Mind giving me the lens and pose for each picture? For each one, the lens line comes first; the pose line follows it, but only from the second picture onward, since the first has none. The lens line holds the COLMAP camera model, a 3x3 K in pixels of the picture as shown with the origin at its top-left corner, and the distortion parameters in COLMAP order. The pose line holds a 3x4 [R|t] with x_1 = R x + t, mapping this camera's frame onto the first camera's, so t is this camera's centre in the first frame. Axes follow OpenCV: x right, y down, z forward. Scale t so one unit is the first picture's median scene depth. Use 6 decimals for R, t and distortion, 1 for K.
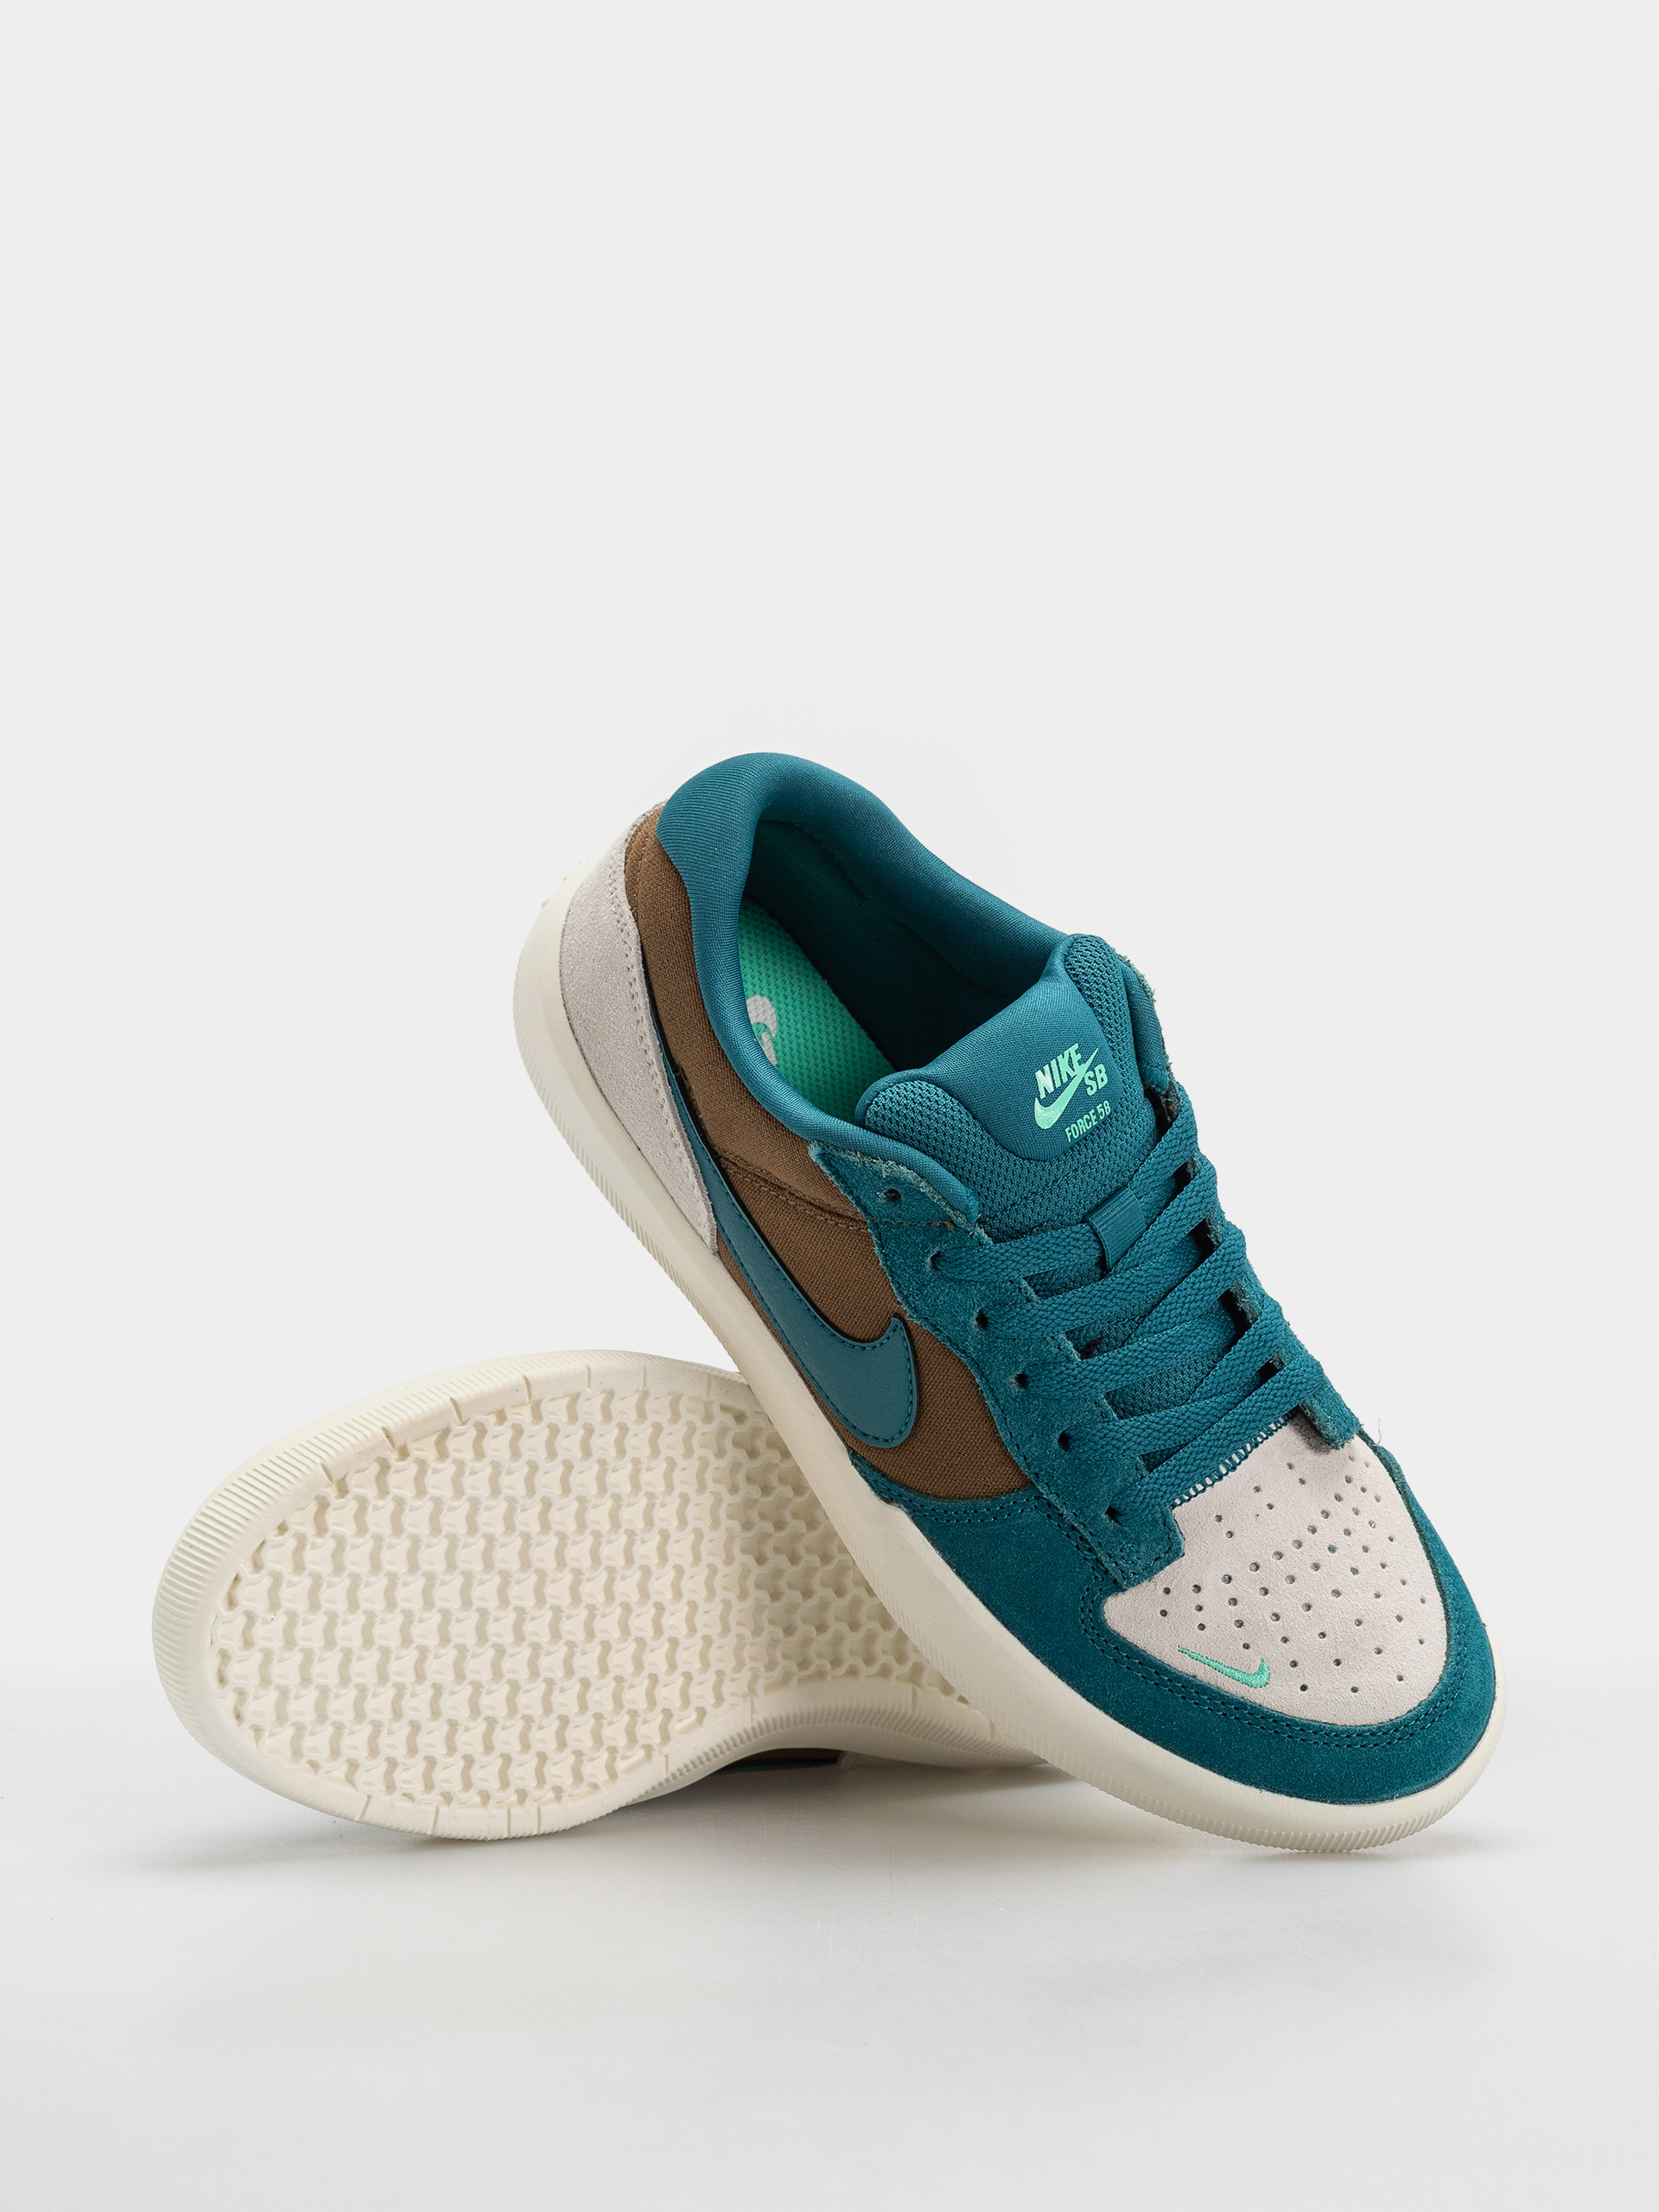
lens RADIAL K [[6944.1, 0, 824.9], [0, 6944.1, 1111.3], [0, 0, 1]] dist [0.069688, 0.000000]
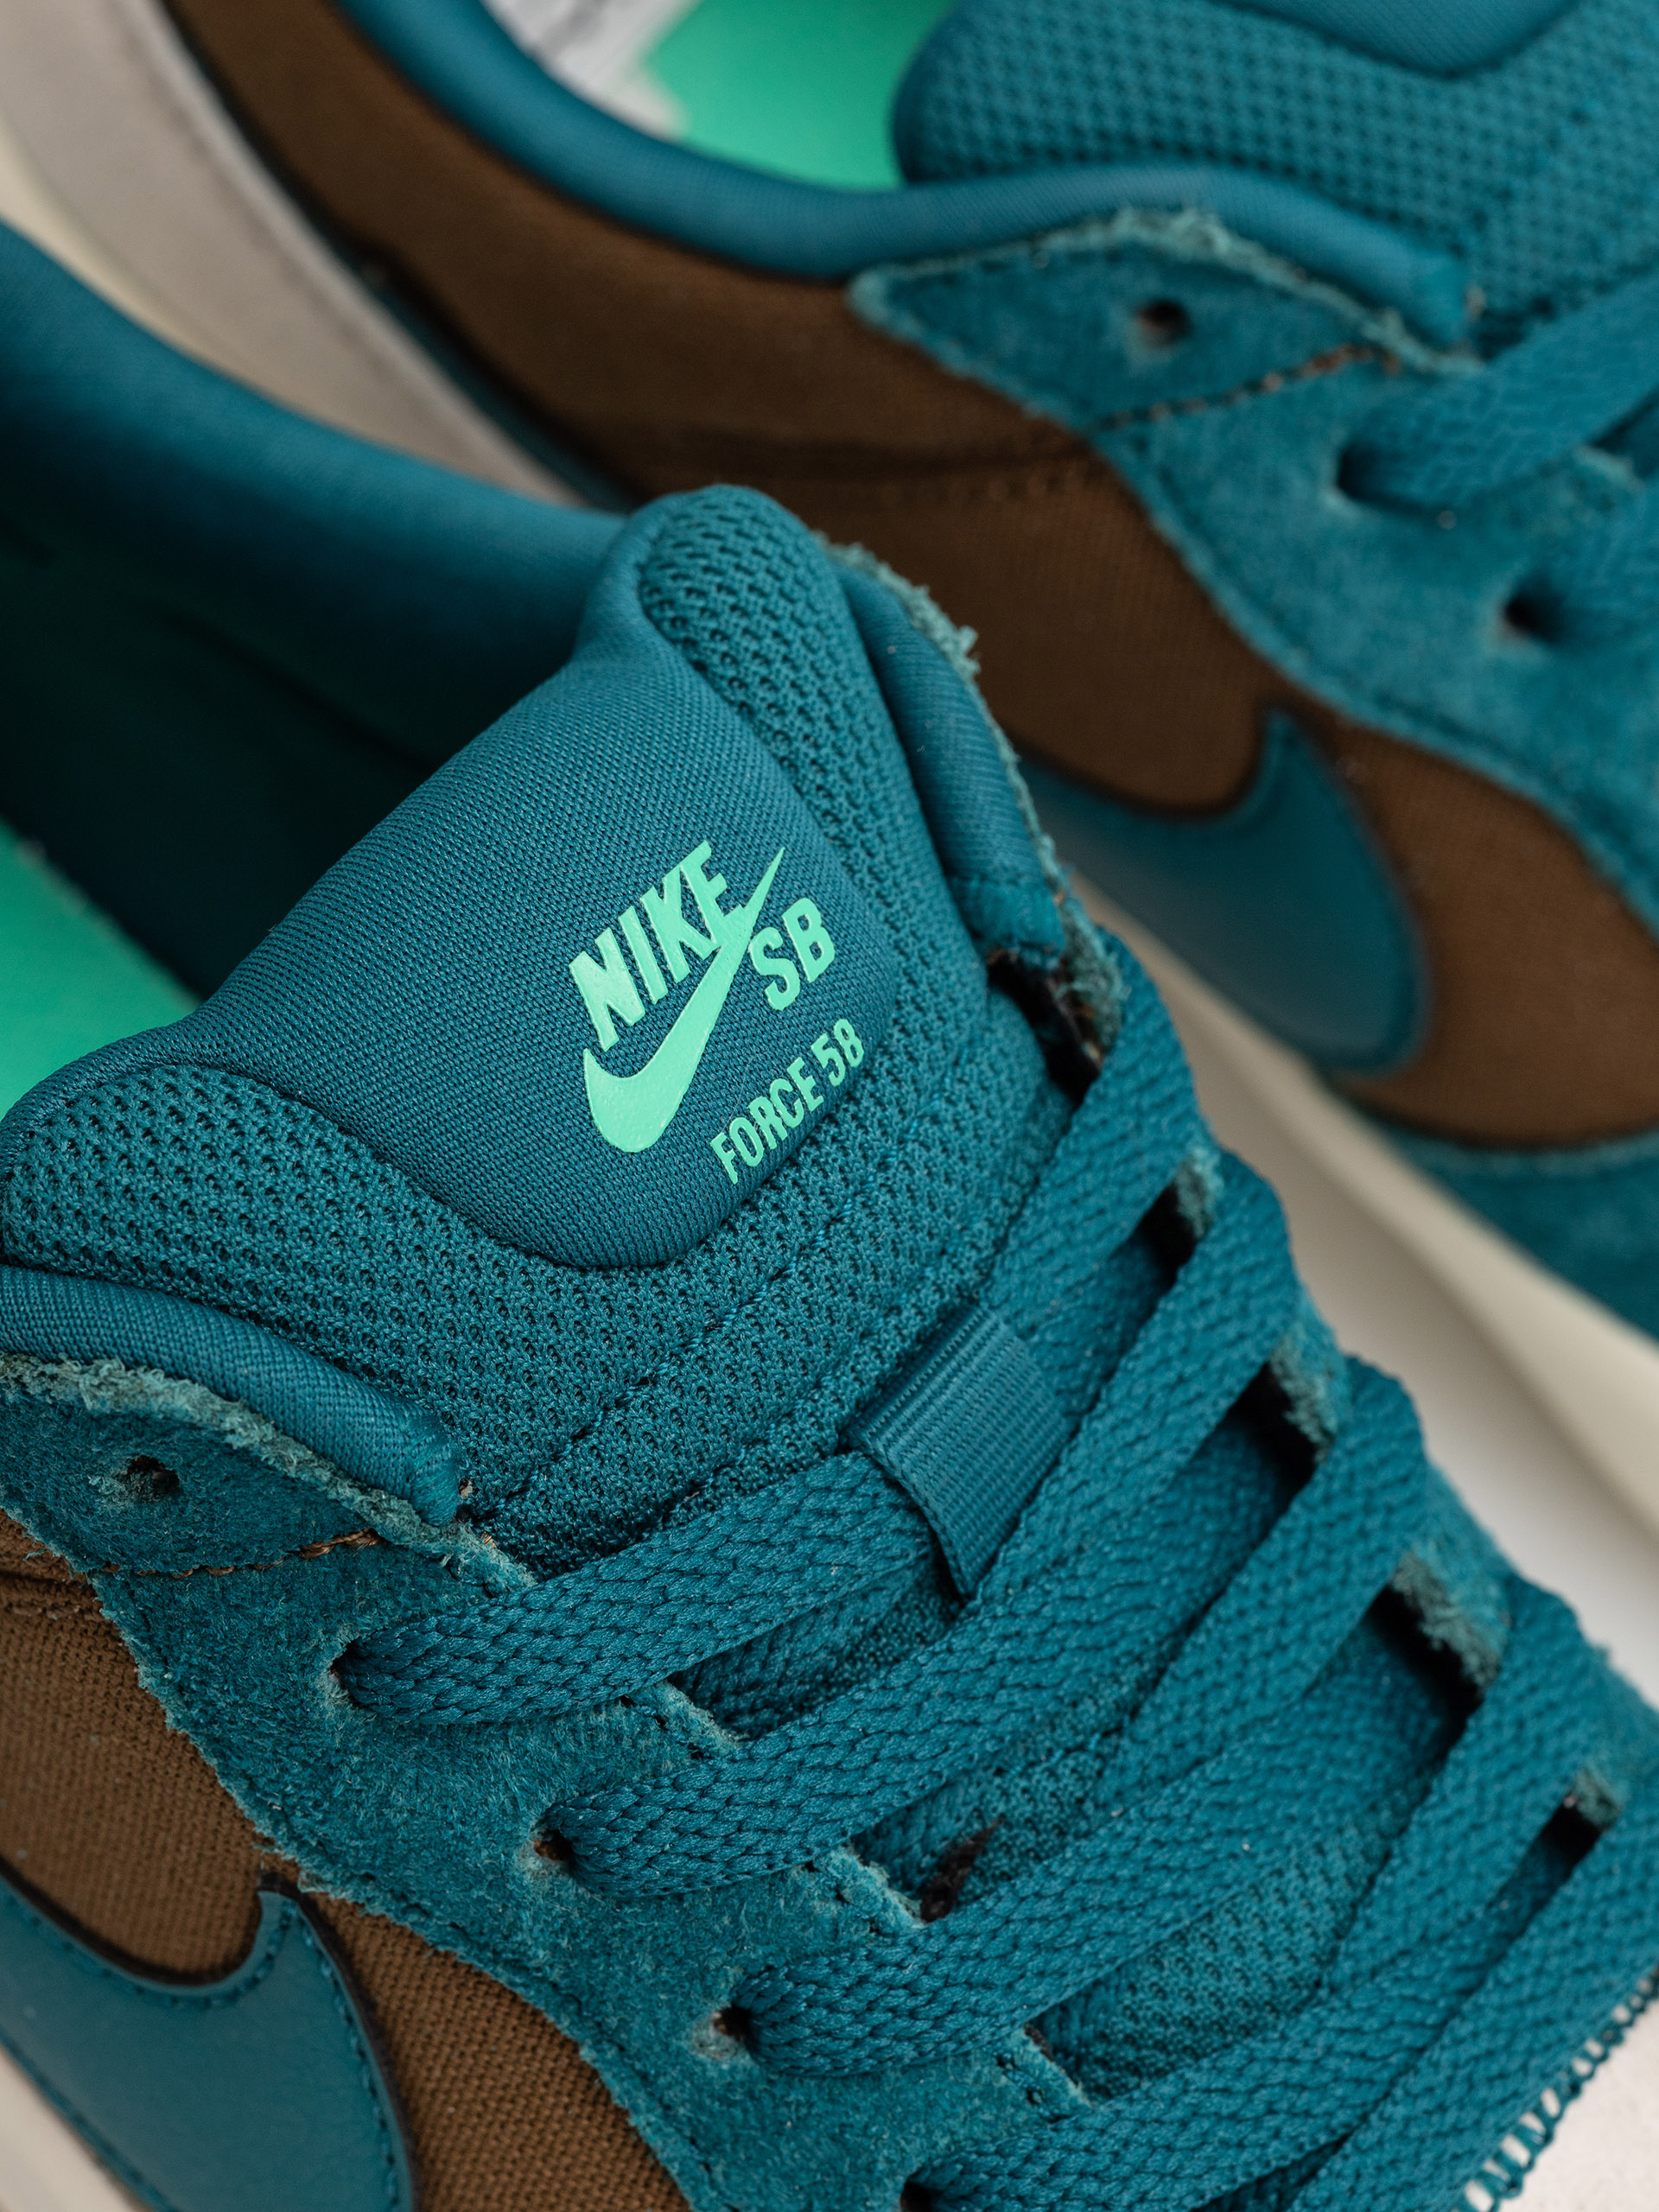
lens RADIAL K [[6944.1, 0, 820.0], [0, 6944.1, 1102.4], [0, 0, 1]] dist [0.069688, 0.000000]
pose [[0.983221, -0.179824, -0.030674, 0.047666], [0.178612, 0.983166, -0.038506, 0.012701], [0.037082, 0.032382, 0.998787, 0.711337]]
